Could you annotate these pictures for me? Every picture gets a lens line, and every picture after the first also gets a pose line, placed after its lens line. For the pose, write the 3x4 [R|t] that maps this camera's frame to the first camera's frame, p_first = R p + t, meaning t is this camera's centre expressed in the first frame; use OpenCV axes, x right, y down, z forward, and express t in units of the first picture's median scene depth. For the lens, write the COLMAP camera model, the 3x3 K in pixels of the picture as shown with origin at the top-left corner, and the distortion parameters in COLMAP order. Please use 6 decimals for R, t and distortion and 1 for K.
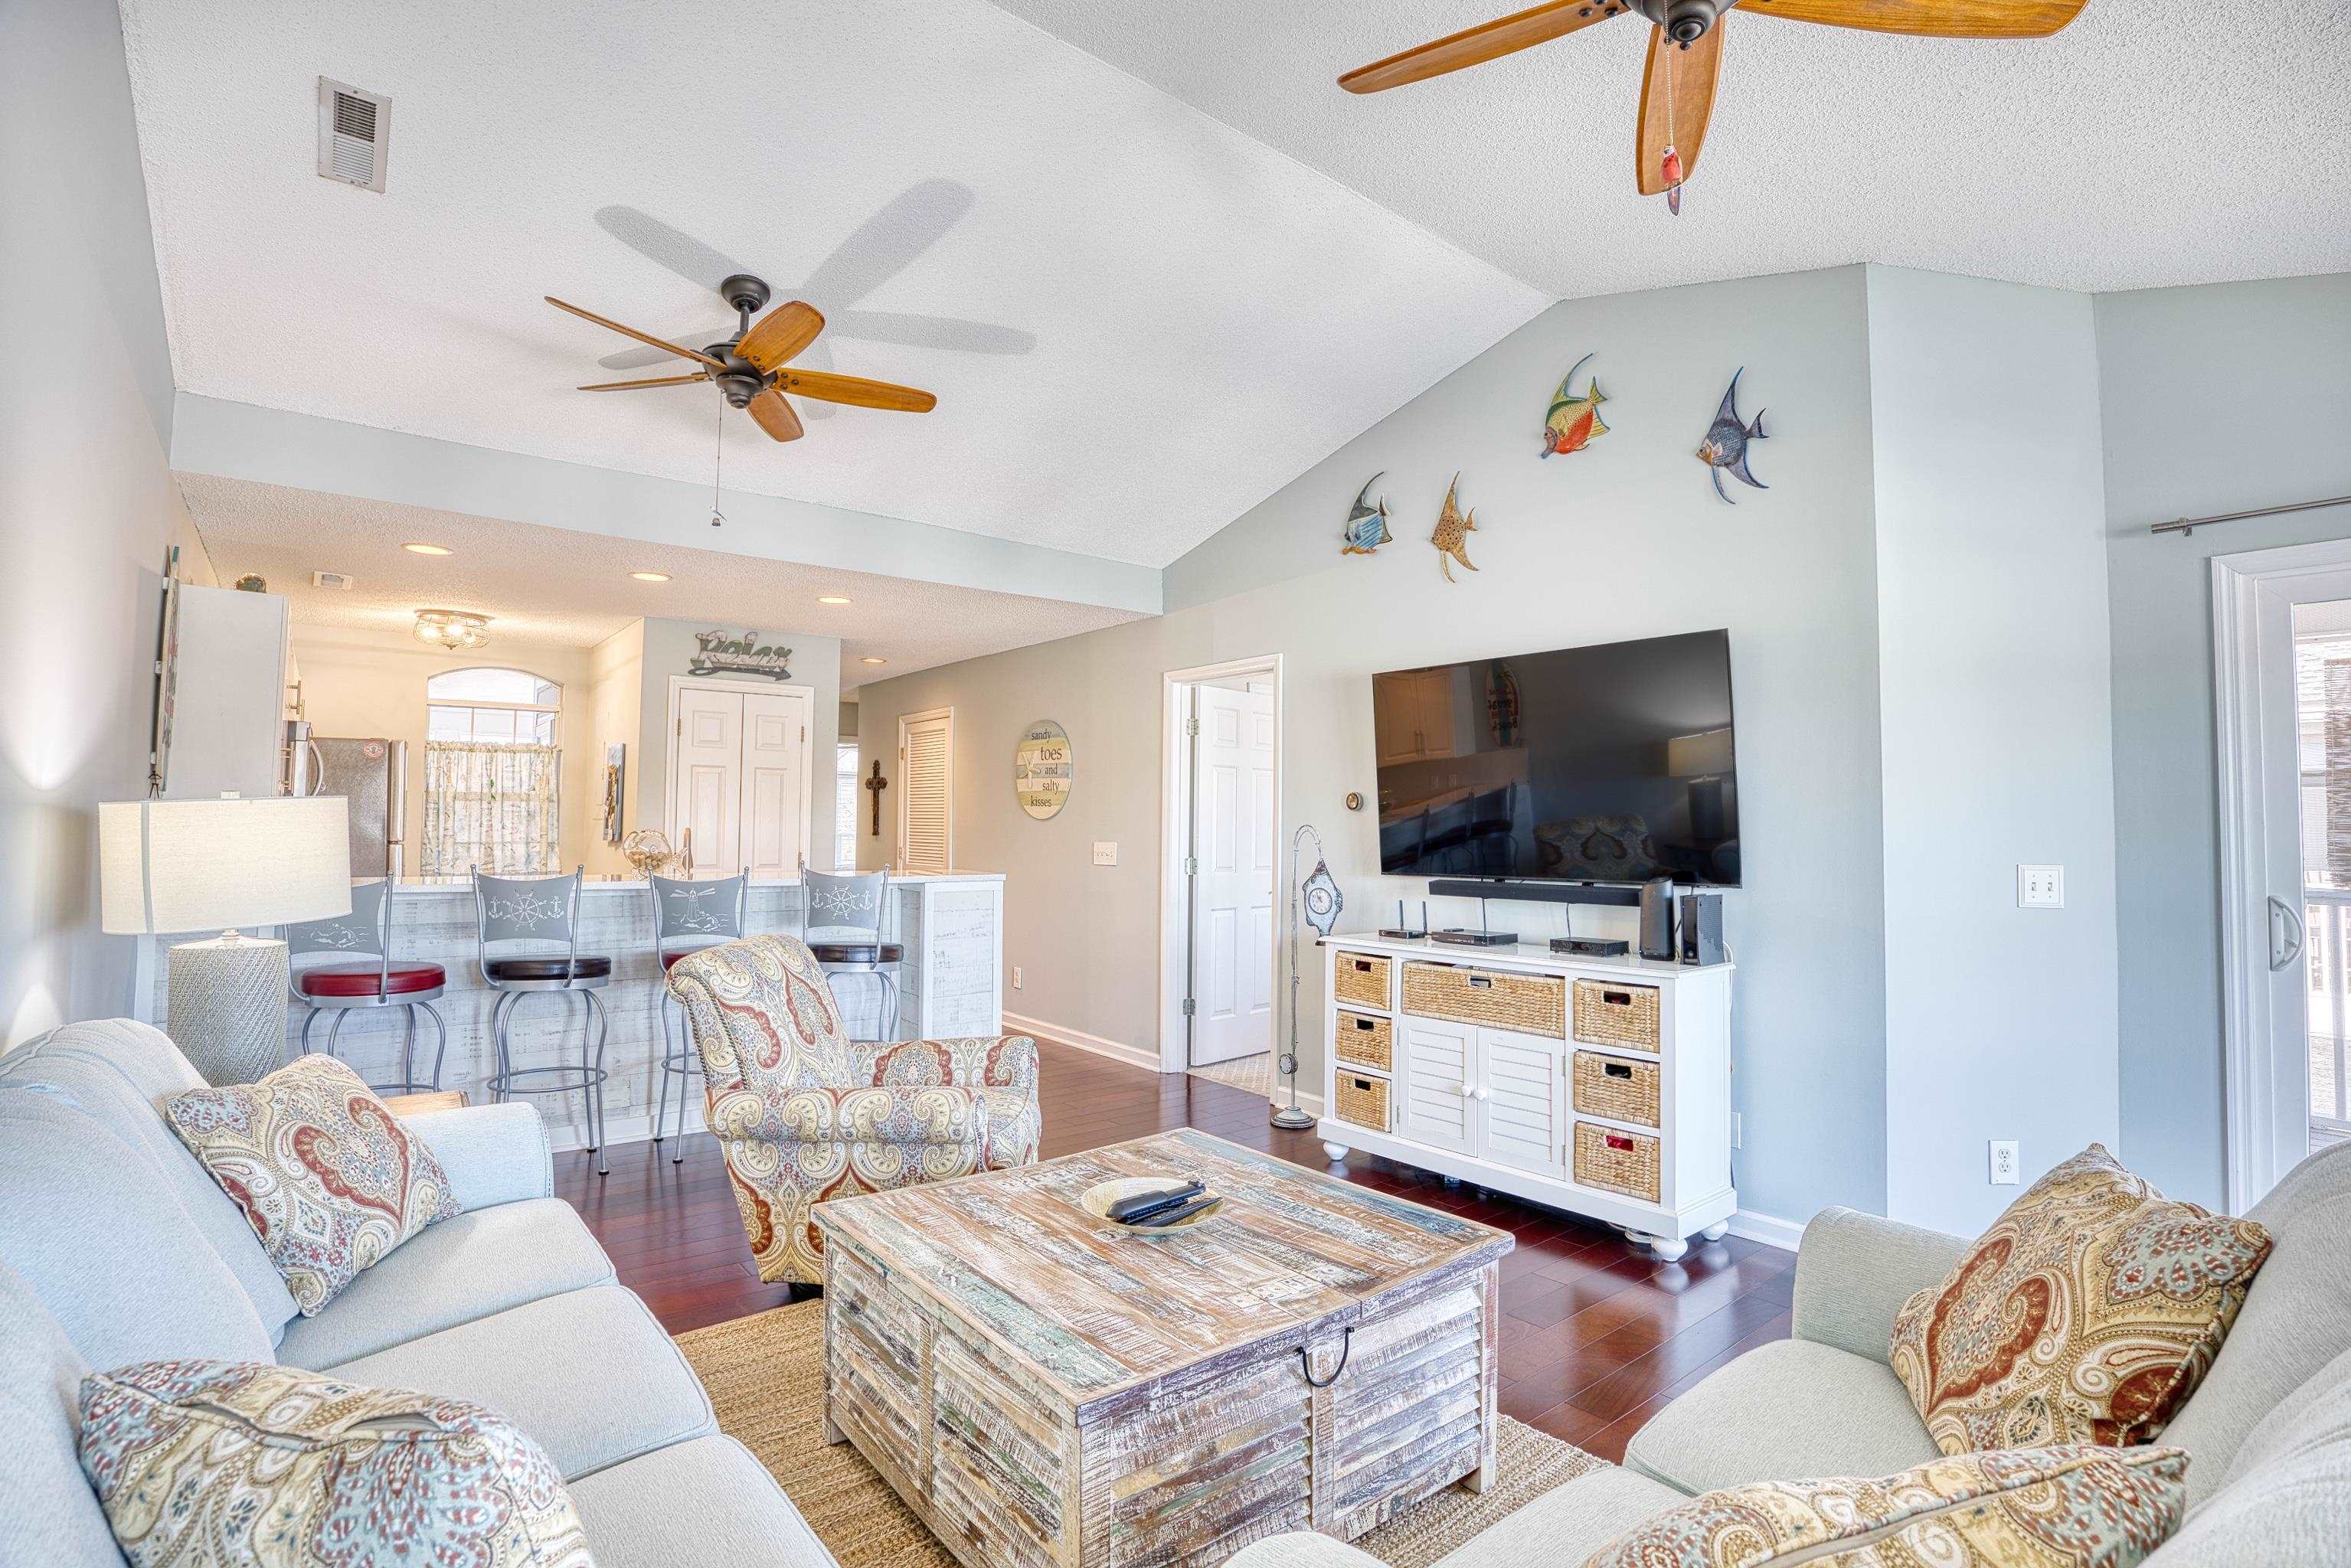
lens RADIAL K [[1114.1, 0, 1169.7], [0, 1114.1, 777.9], [0, 0, 1]] dist [-0.065472, 0.019419]
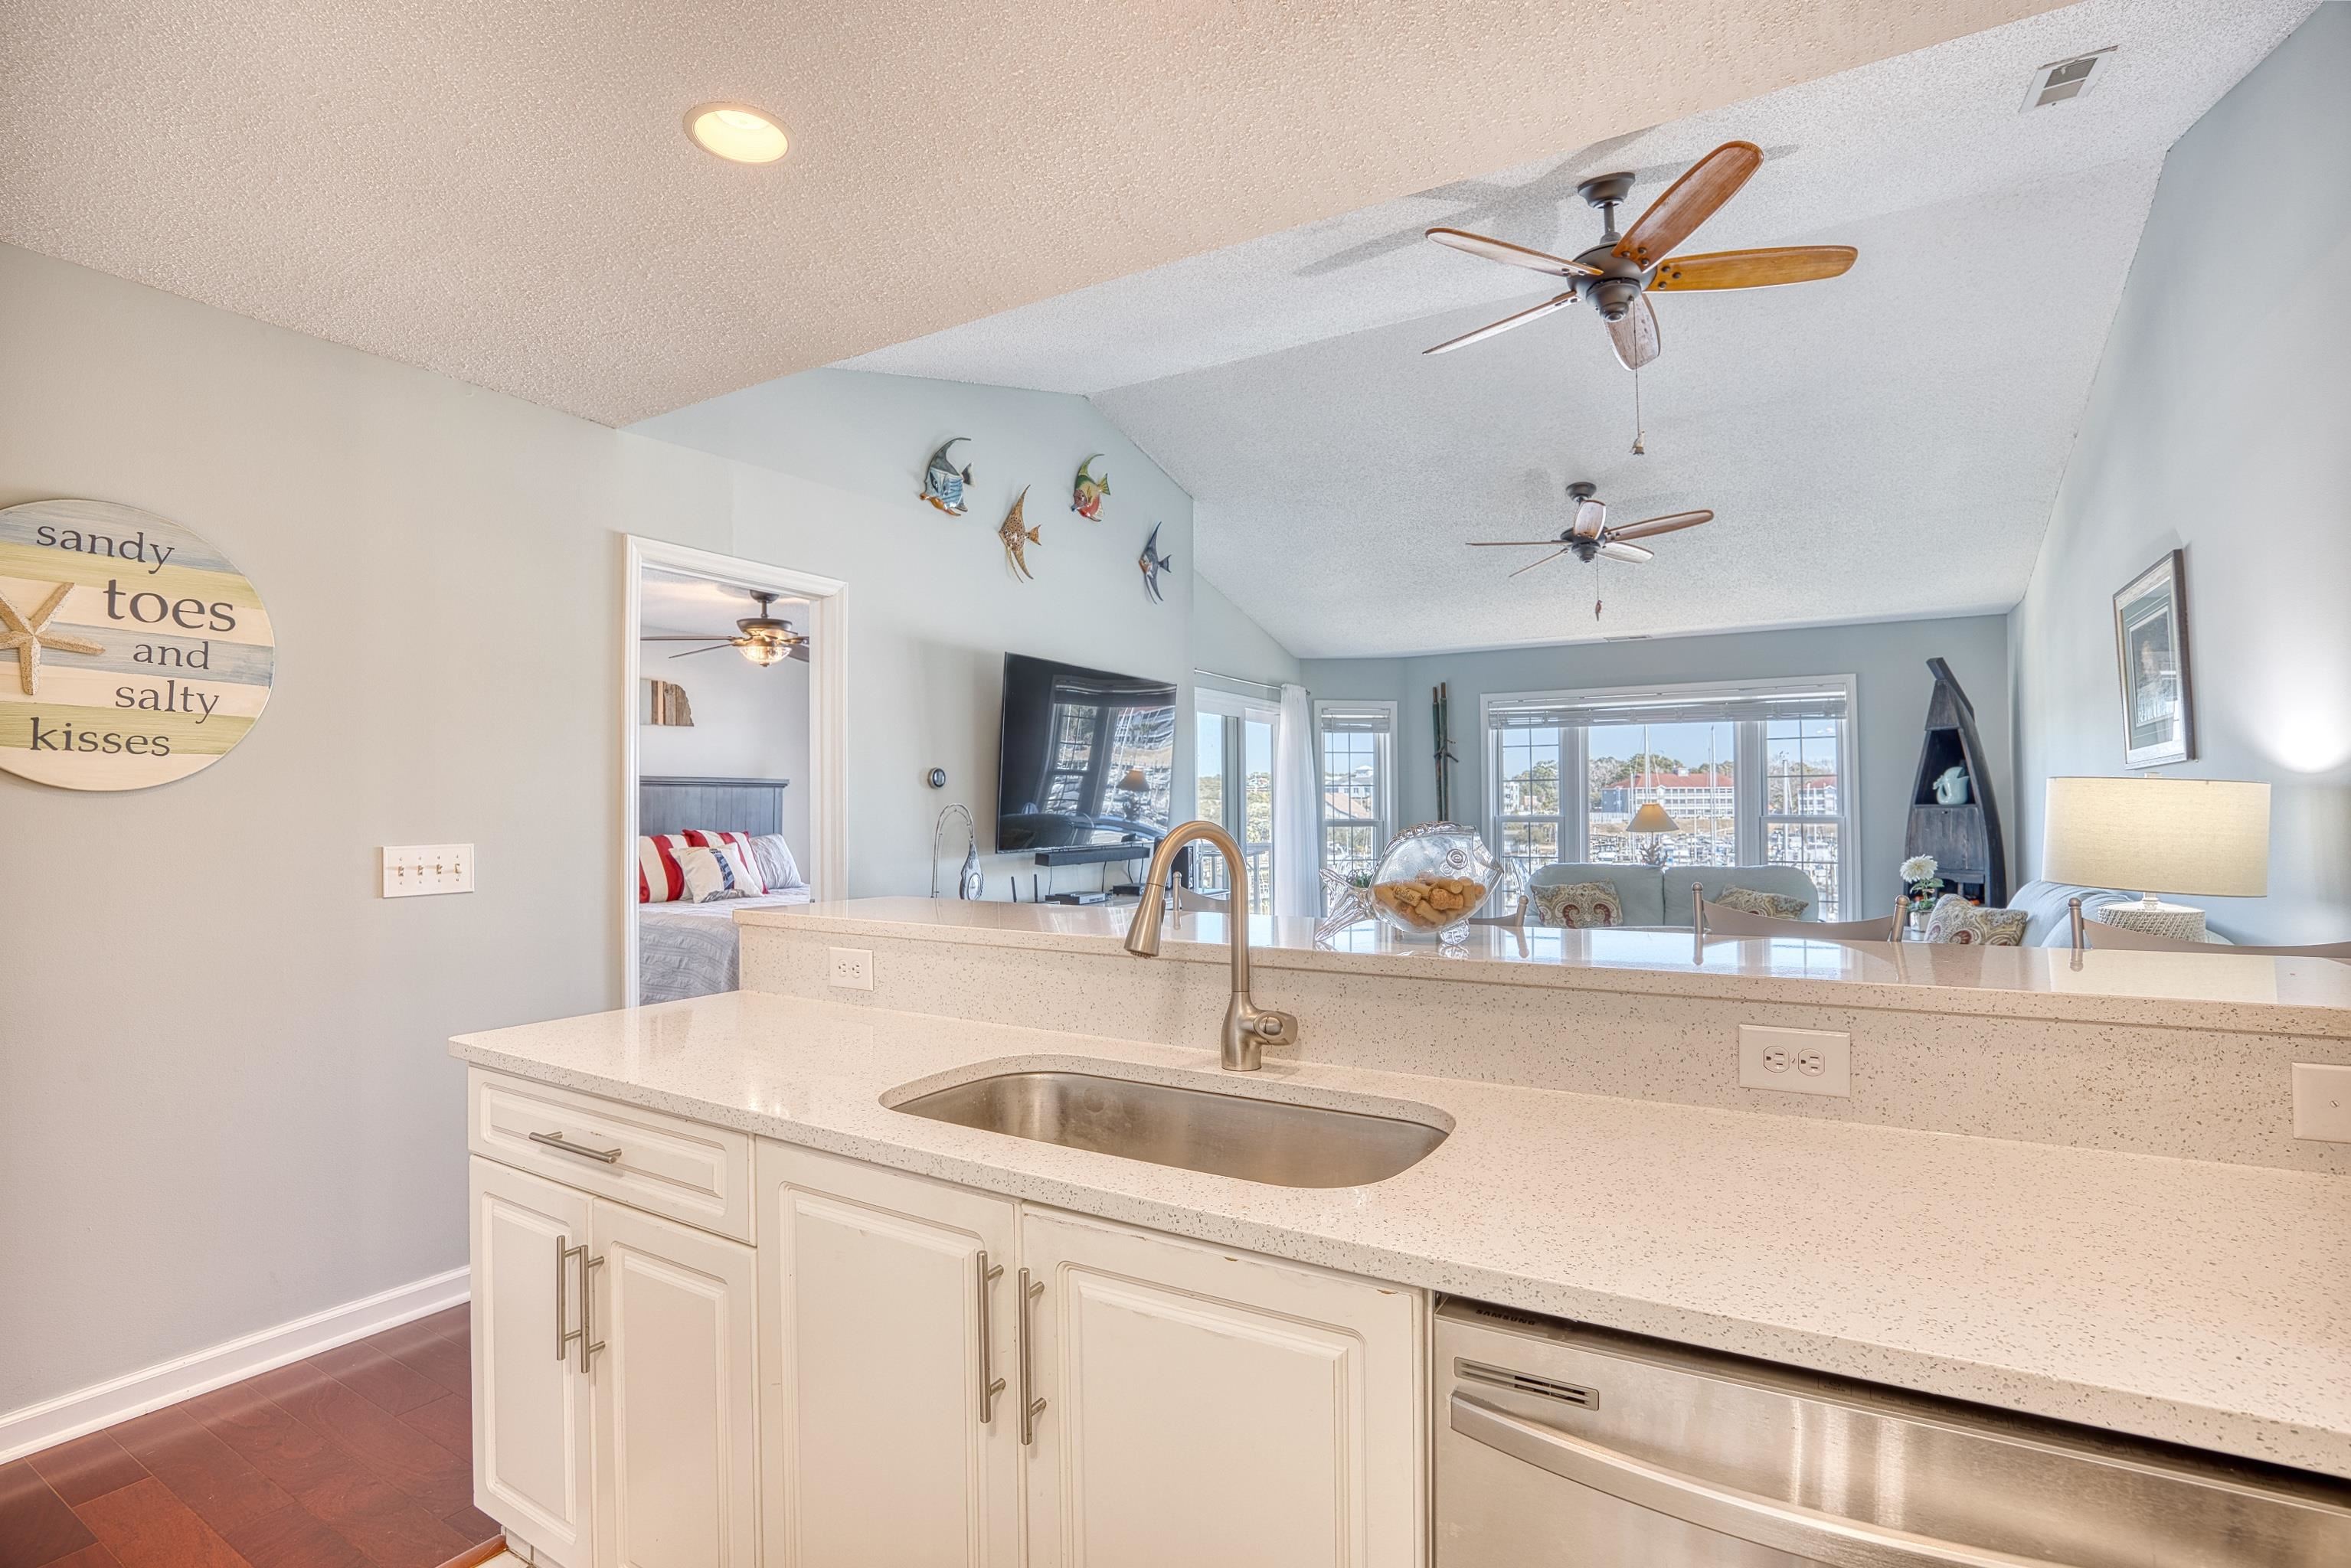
lens RADIAL K [[1114.1, 0, 1169.7], [0, 1114.1, 777.9], [0, 0, 1]] dist [-0.065472, 0.019419]
pose [[-0.352082, 0.019825, 0.935759, -0.903952], [-0.037074, 0.998696, -0.035108, 0.055437], [-0.935234, -0.047053, -0.350888, 1.365971]]
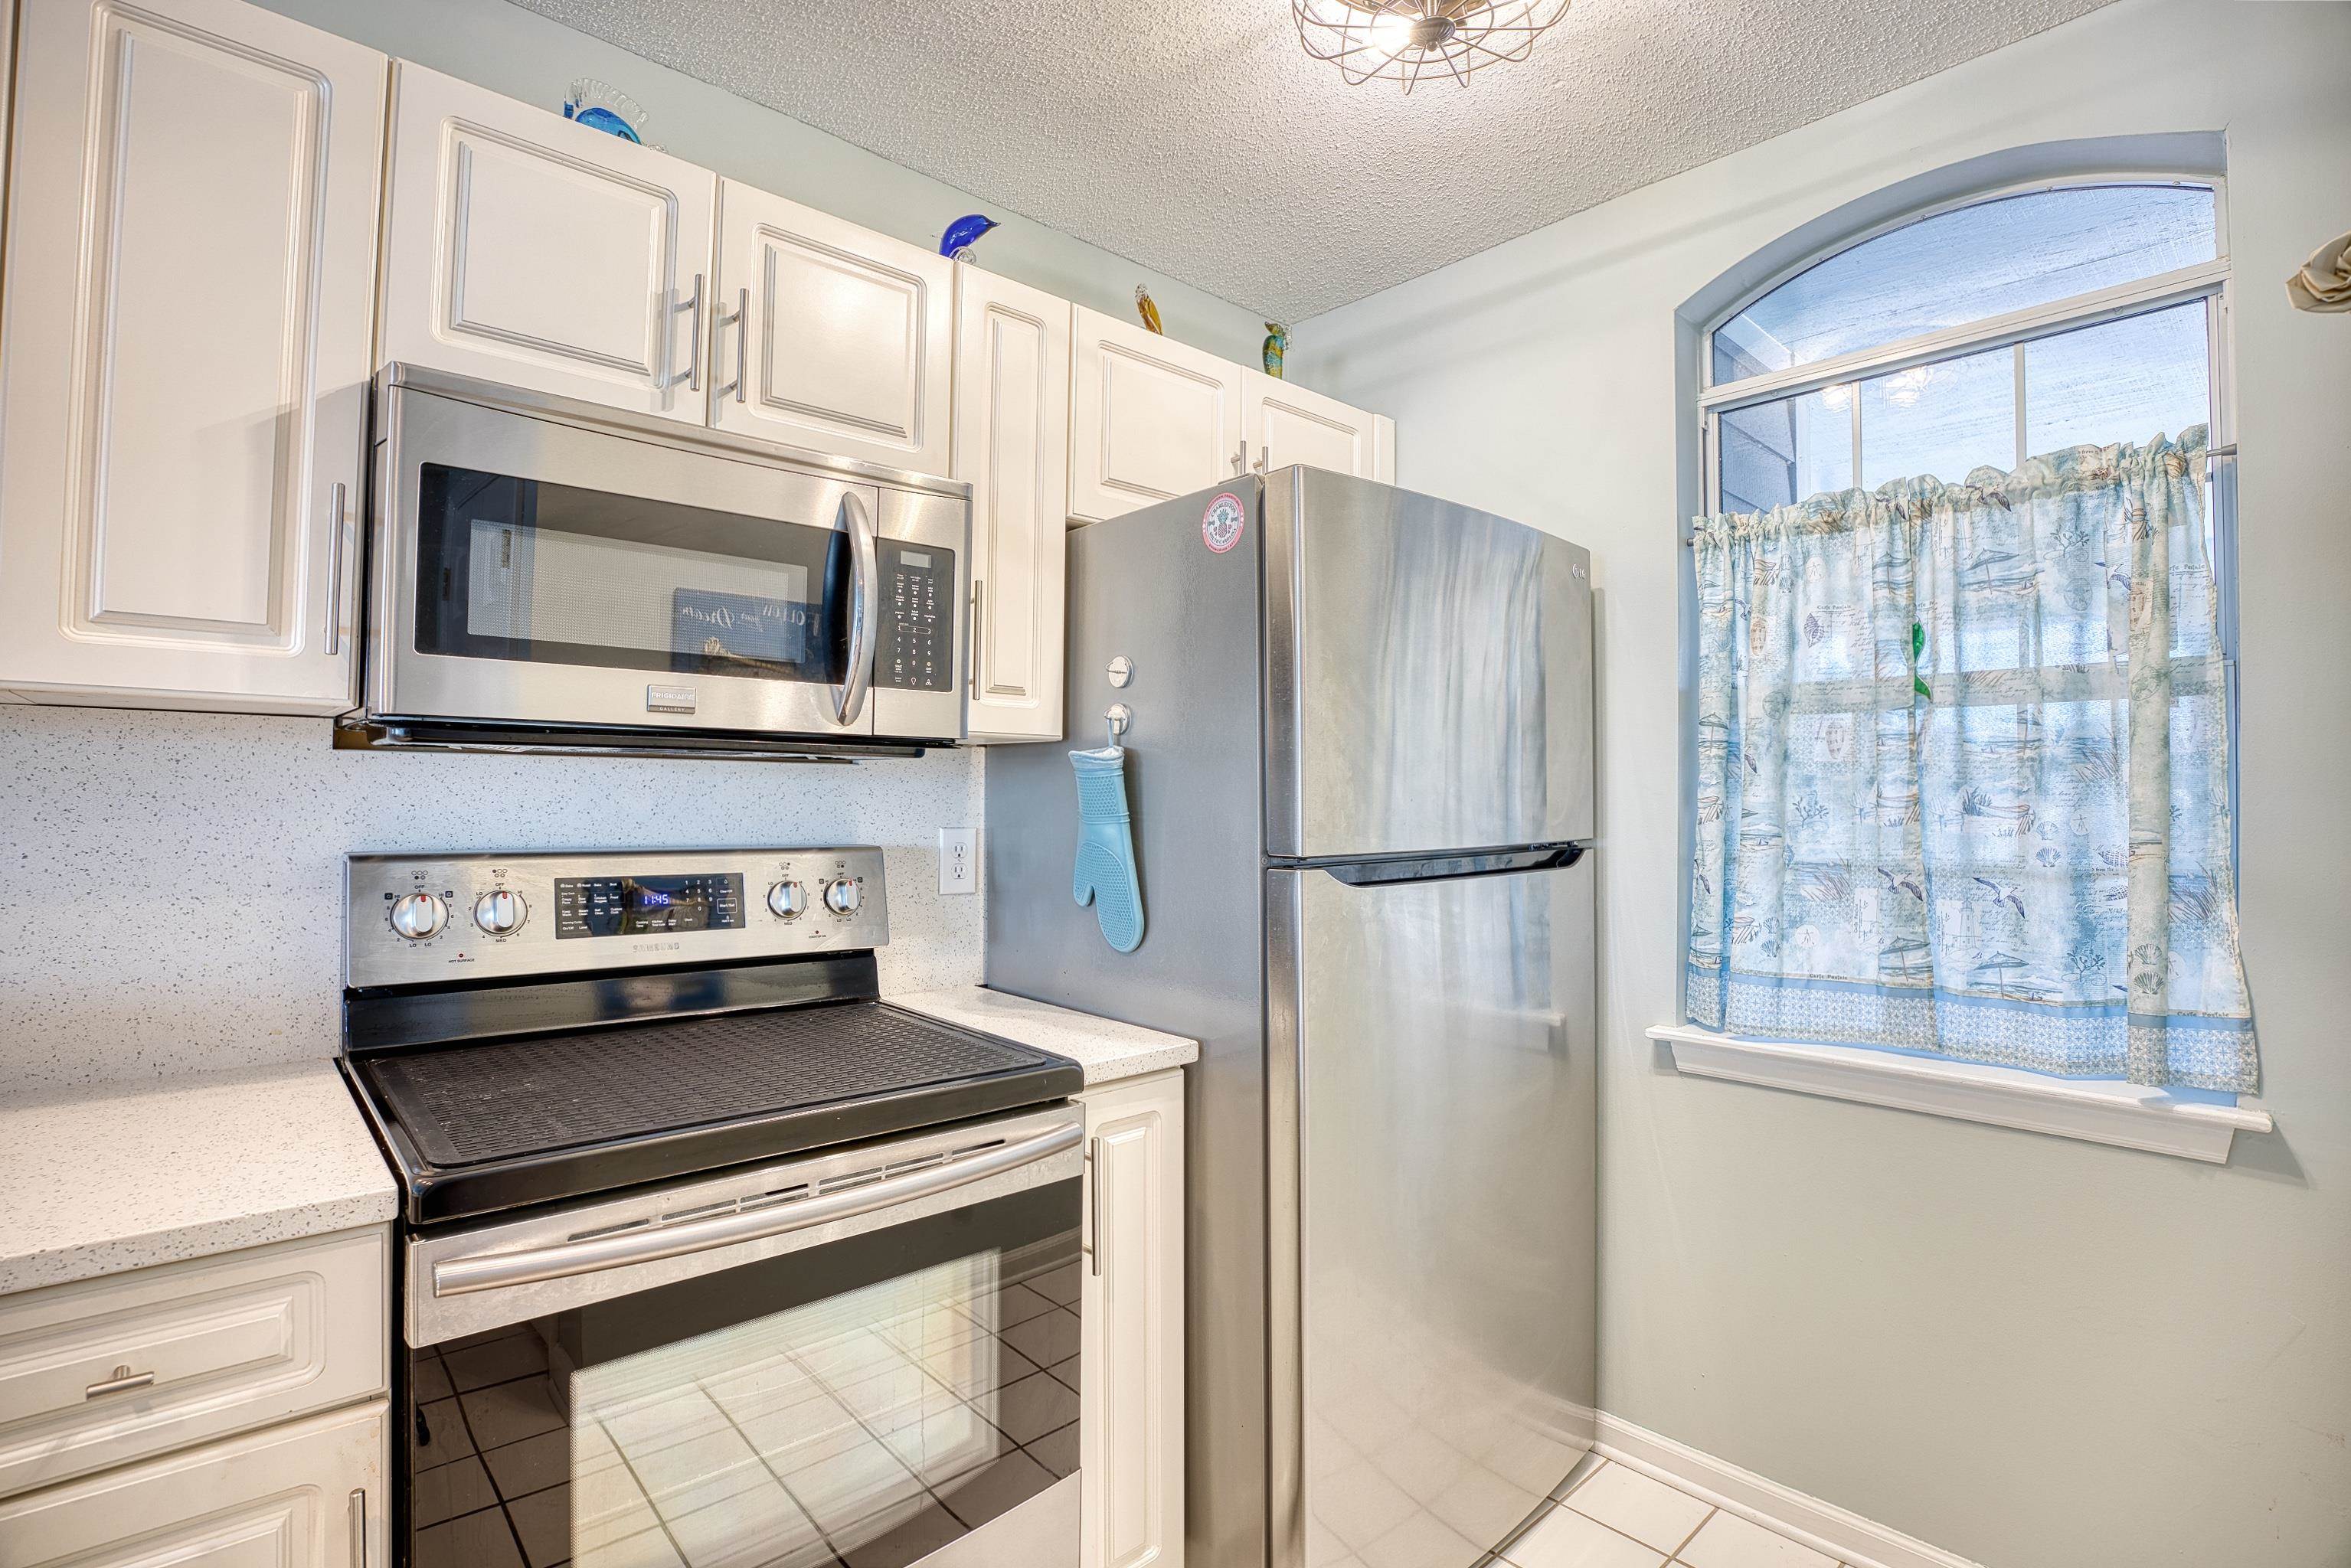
lens RADIAL K [[1114.1, 0, 1169.7], [0, 1114.1, 777.9], [0, 0, 1]] dist [-0.065472, 0.019419]
pose [[0.069703, -0.025092, -0.997252, -0.650040], [0.034714, 0.999139, -0.022713, 0.064911], [0.996964, -0.033035, 0.070514, 1.376392]]
